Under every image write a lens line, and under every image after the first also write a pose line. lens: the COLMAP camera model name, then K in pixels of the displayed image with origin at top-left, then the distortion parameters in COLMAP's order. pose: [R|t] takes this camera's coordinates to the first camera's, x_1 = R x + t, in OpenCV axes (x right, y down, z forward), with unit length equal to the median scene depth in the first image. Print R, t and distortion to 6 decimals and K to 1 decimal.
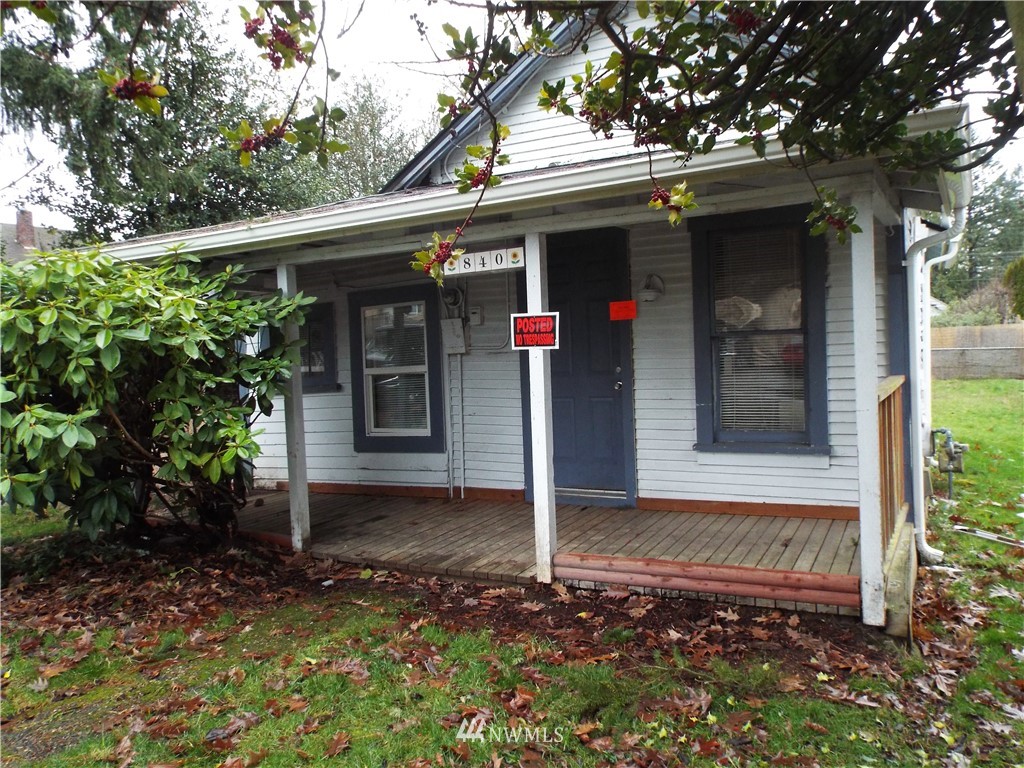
lens RADIAL K [[759.6, 0, 512.0], [0, 759.6, 384.0], [0, 0, 1]] dist [0.003317, -0.001131]
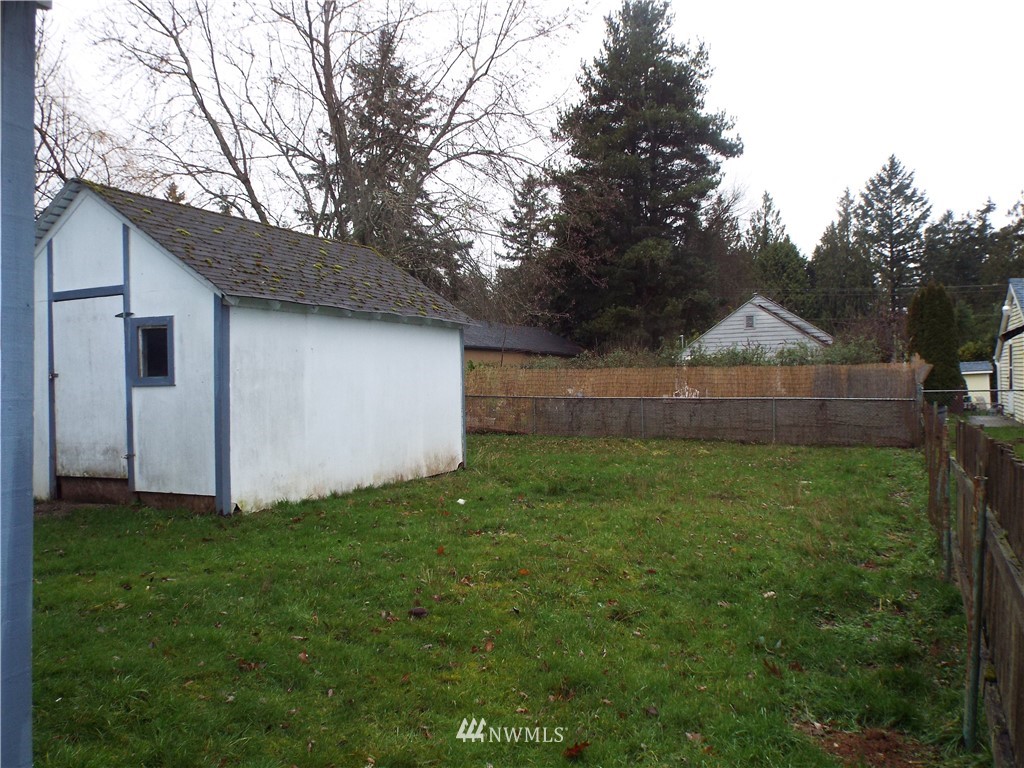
lens RADIAL K [[755.8, 0, 512.0], [0, 755.8, 384.0], [0, 0, 1]] dist [-0.003847, 0.004227]
pose [[0.997987, 0.025128, 0.058220, 0.990953], [-0.022423, 0.998659, -0.046659, -0.077148], [-0.059315, 0.045260, 0.997213, 1.256801]]
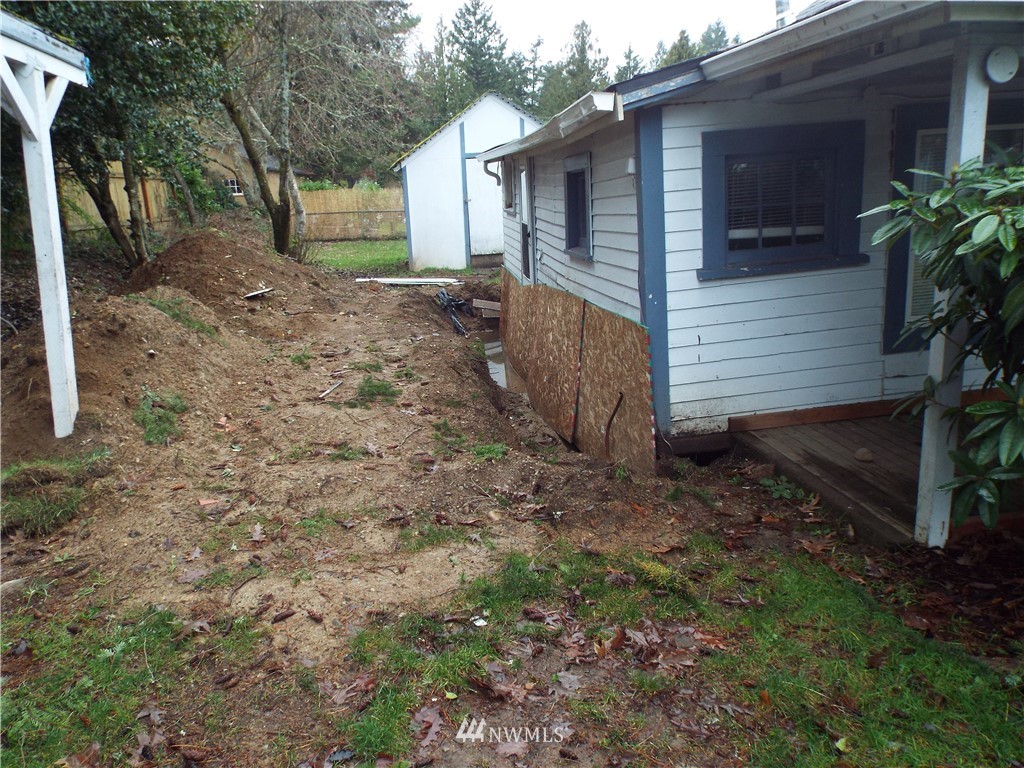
lens RADIAL K [[777.2, 0, 520.5], [0, 777.2, 384.4], [0, 0, 1]] dist [0.001179, 0.007338]
pose [[0.791489, -0.140344, 0.594852, -0.790849], [0.034898, 0.982068, 0.185266, -0.022716], [-0.610187, -0.125877, 0.782194, 0.633284]]
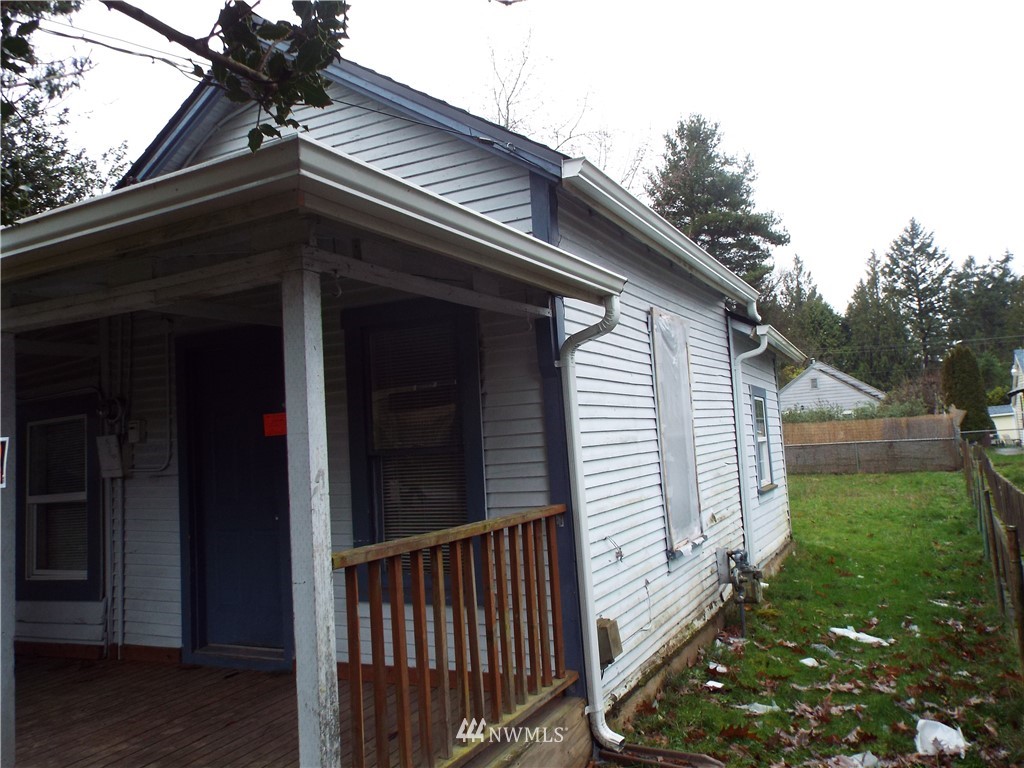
lens RADIAL K [[759.6, 0, 512.0], [0, 759.6, 384.0], [0, 0, 1]] dist [0.003317, -0.001131]
pose [[0.999481, -0.020438, 0.024881, 0.309138], [0.023427, 0.991691, -0.126494, -0.024105], [-0.022089, 0.127011, 0.991655, 0.146780]]
